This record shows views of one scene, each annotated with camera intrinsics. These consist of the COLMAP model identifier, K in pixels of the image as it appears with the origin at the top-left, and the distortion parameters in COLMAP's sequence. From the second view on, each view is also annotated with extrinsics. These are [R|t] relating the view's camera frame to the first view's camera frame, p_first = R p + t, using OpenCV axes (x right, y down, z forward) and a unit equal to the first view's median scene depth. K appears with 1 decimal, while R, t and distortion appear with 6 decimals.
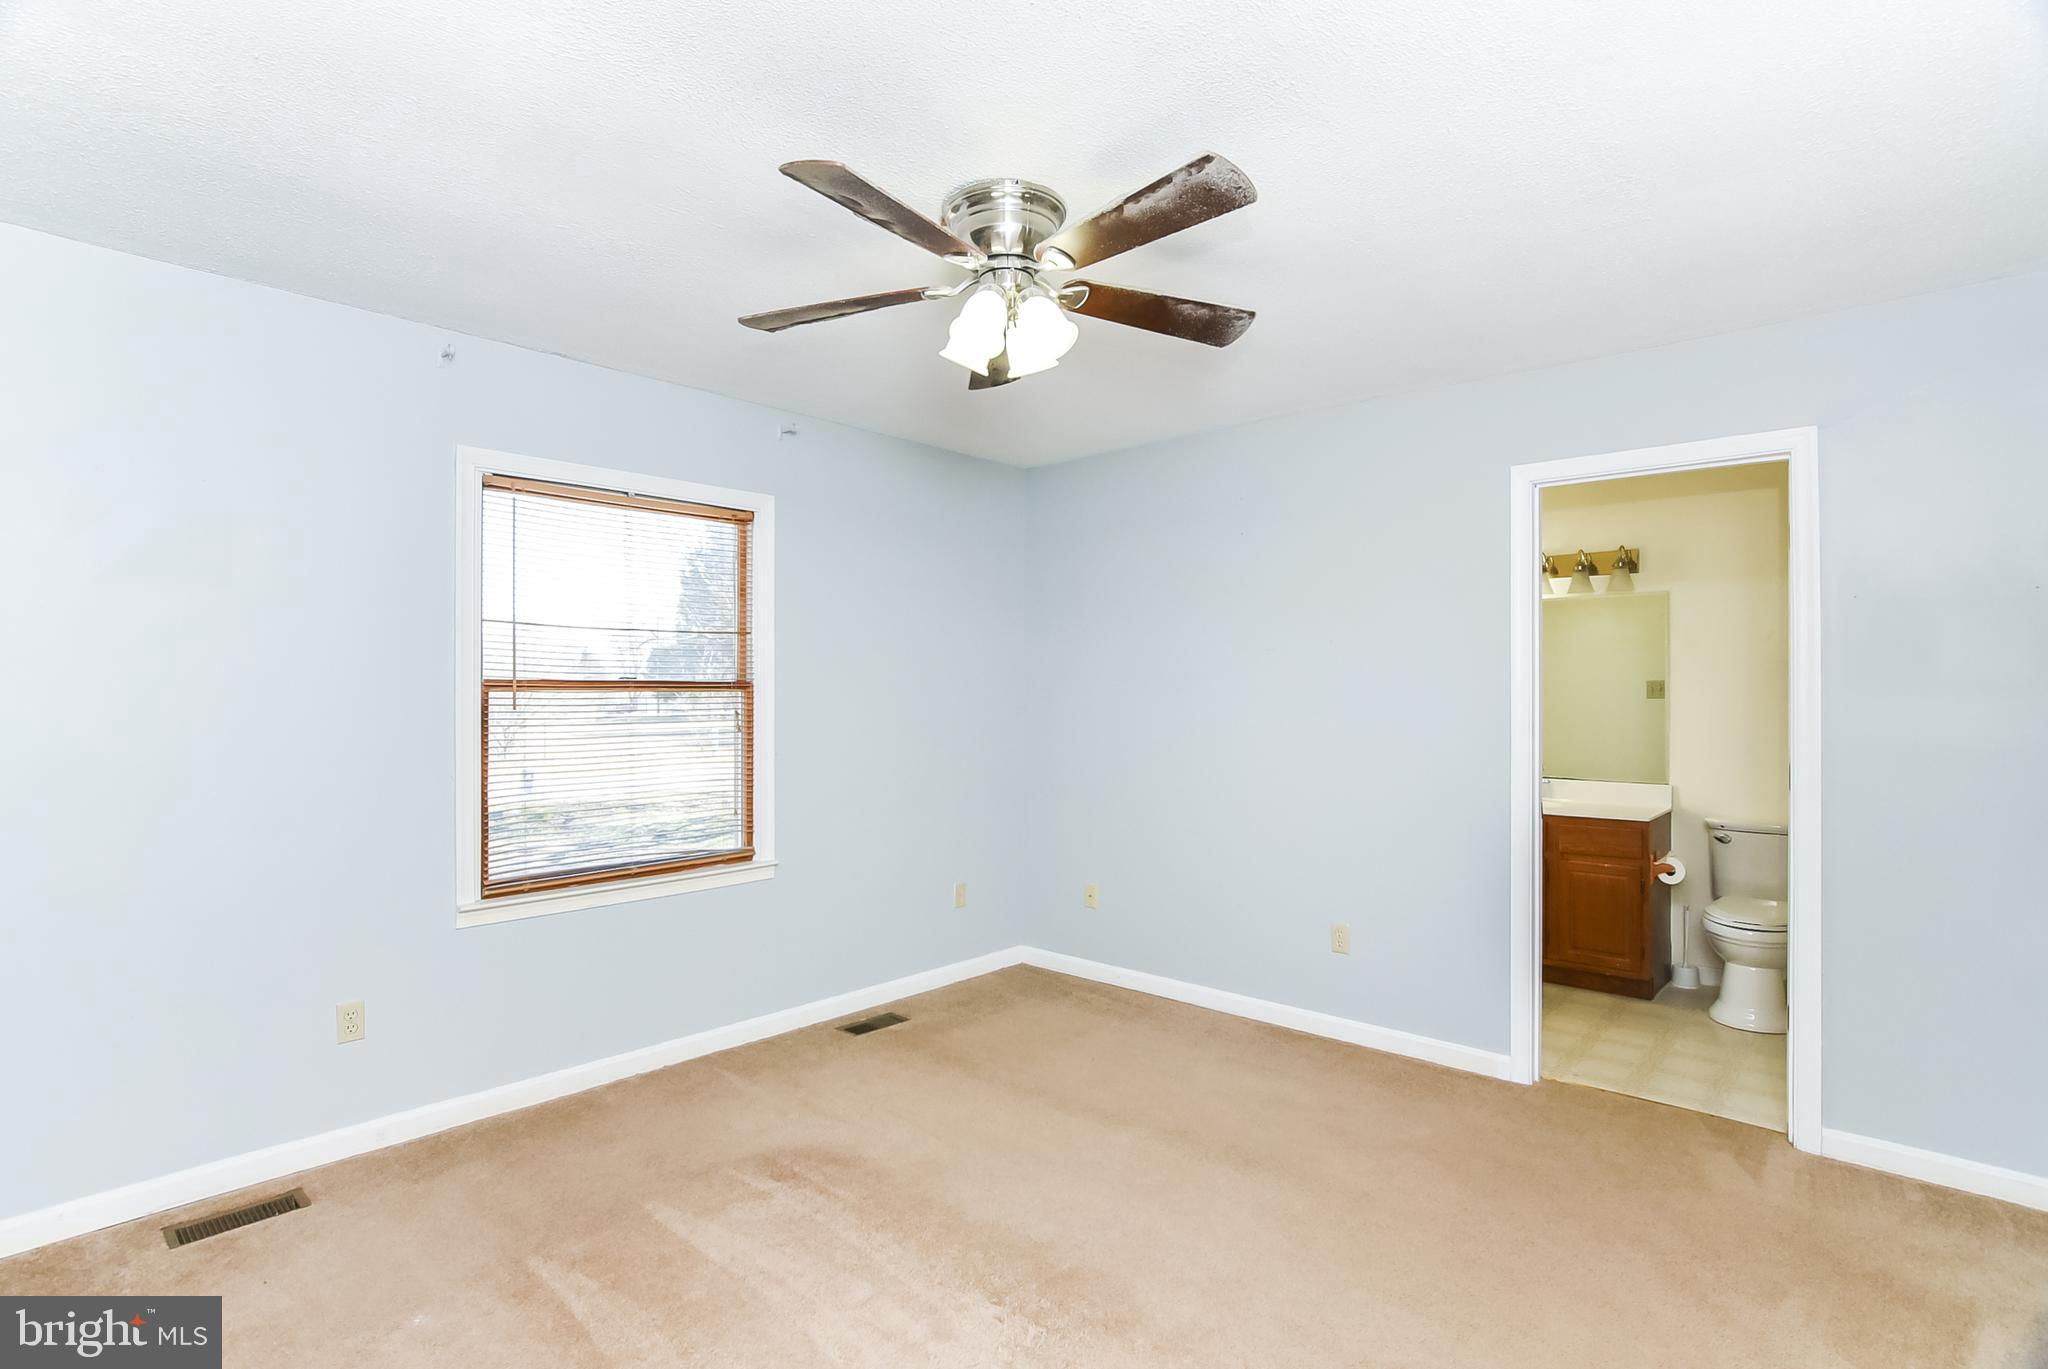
lens RADIAL K [[1002.7, 0, 1018.9], [0, 1002.7, 682.4], [0, 0, 1]] dist [-0.023198, 0.011231]
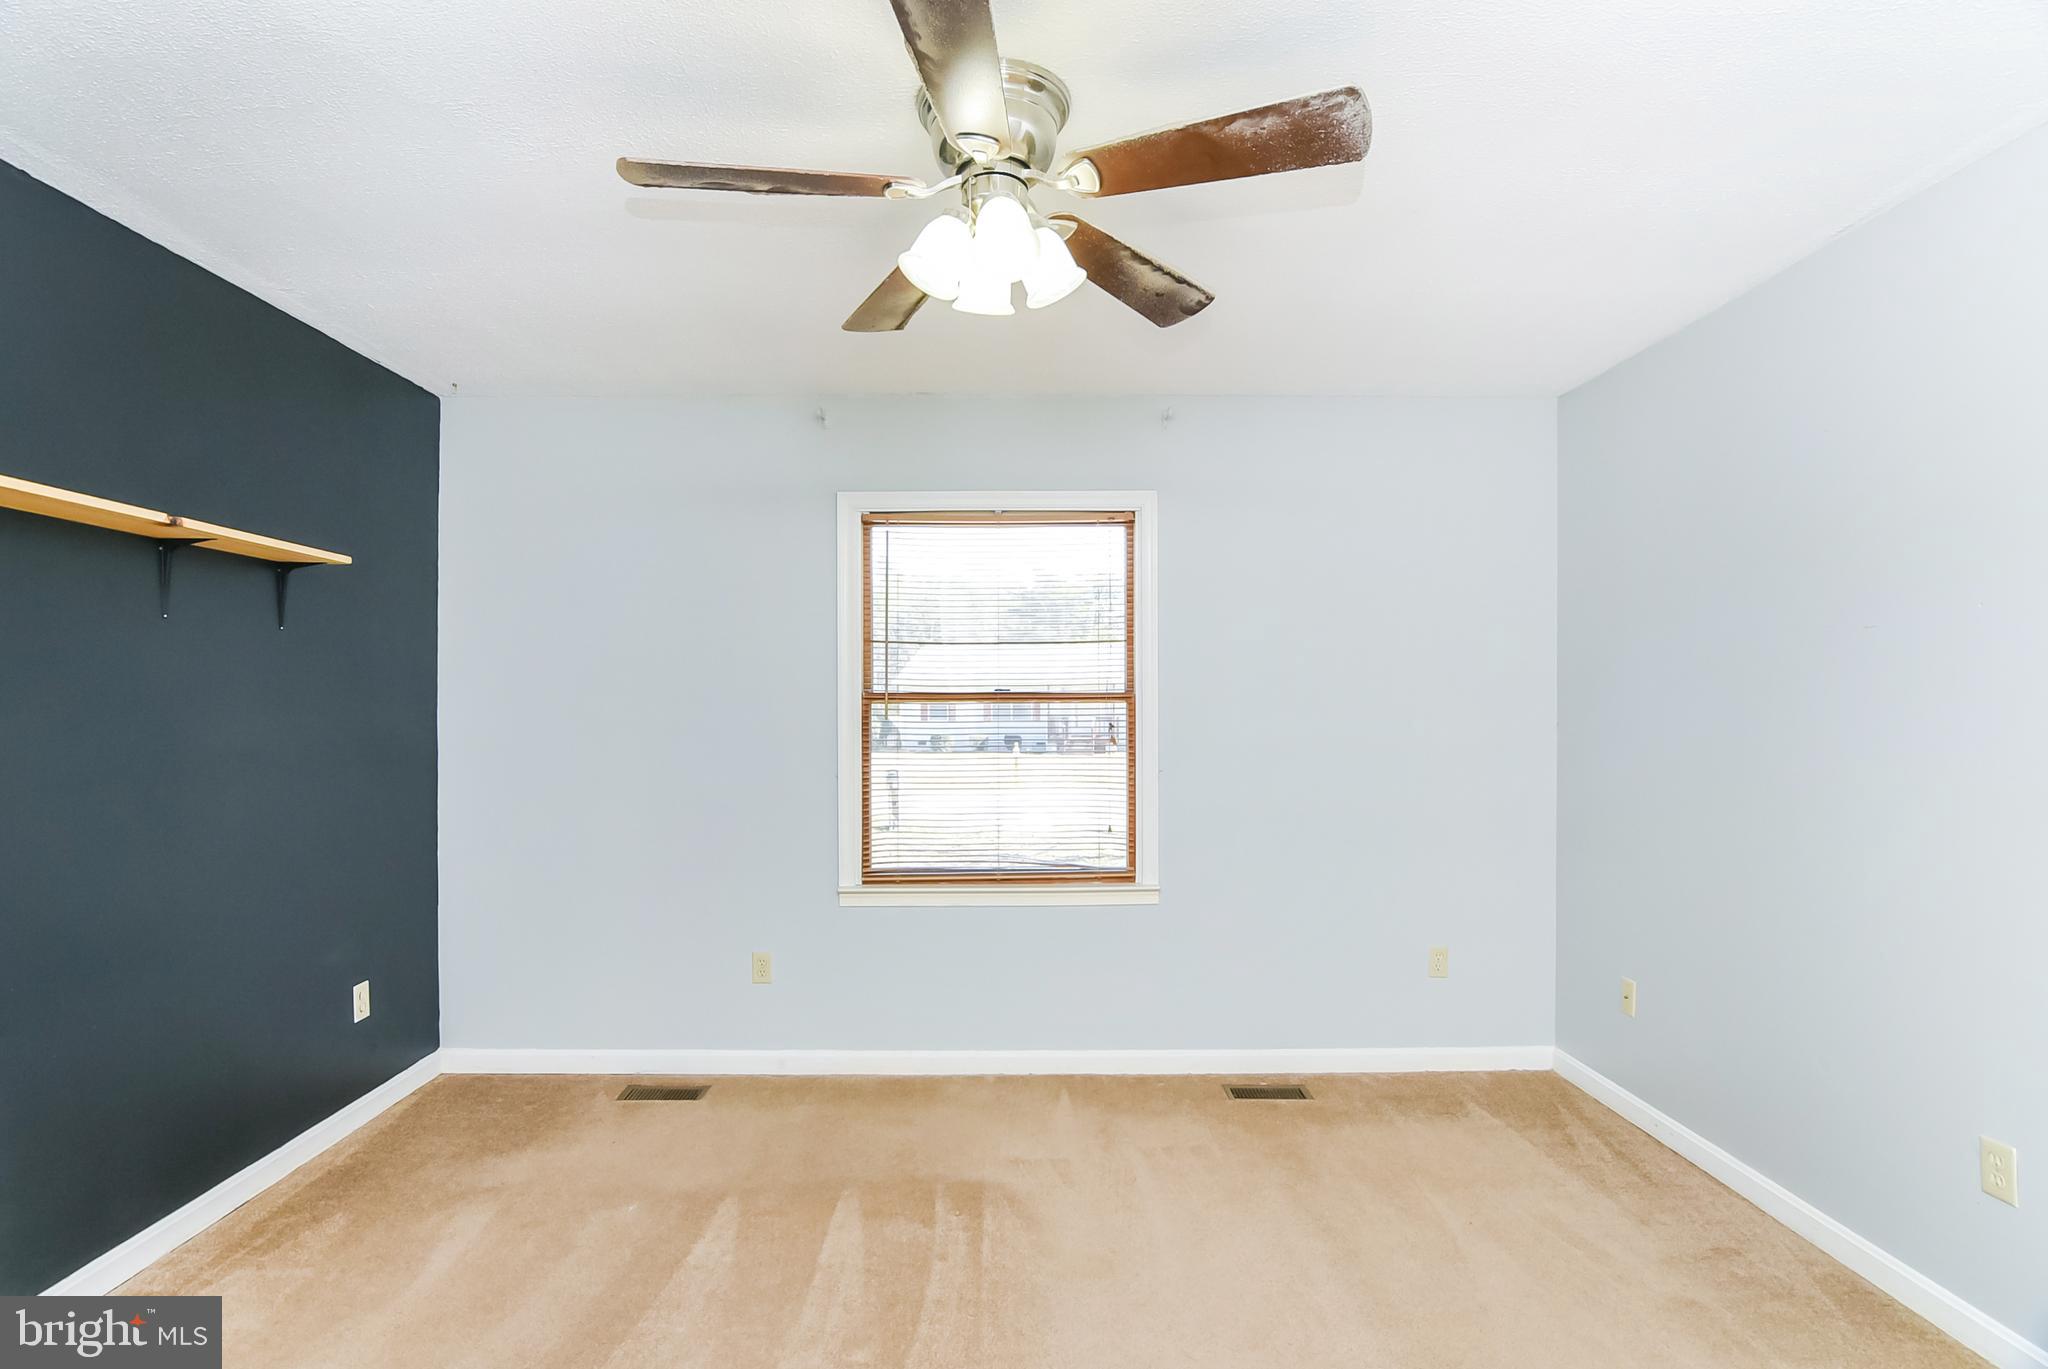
lens RADIAL K [[1016.6, 0, 1028.4], [0, 1016.6, 702.8], [0, 0, 1]] dist [-0.023920, 0.009118]
pose [[0.684159, -0.004108, -0.729321, 0.387473], [0.009053, 0.999955, 0.002860, 0.005902], [0.729277, -0.008559, 0.684166, 0.295016]]
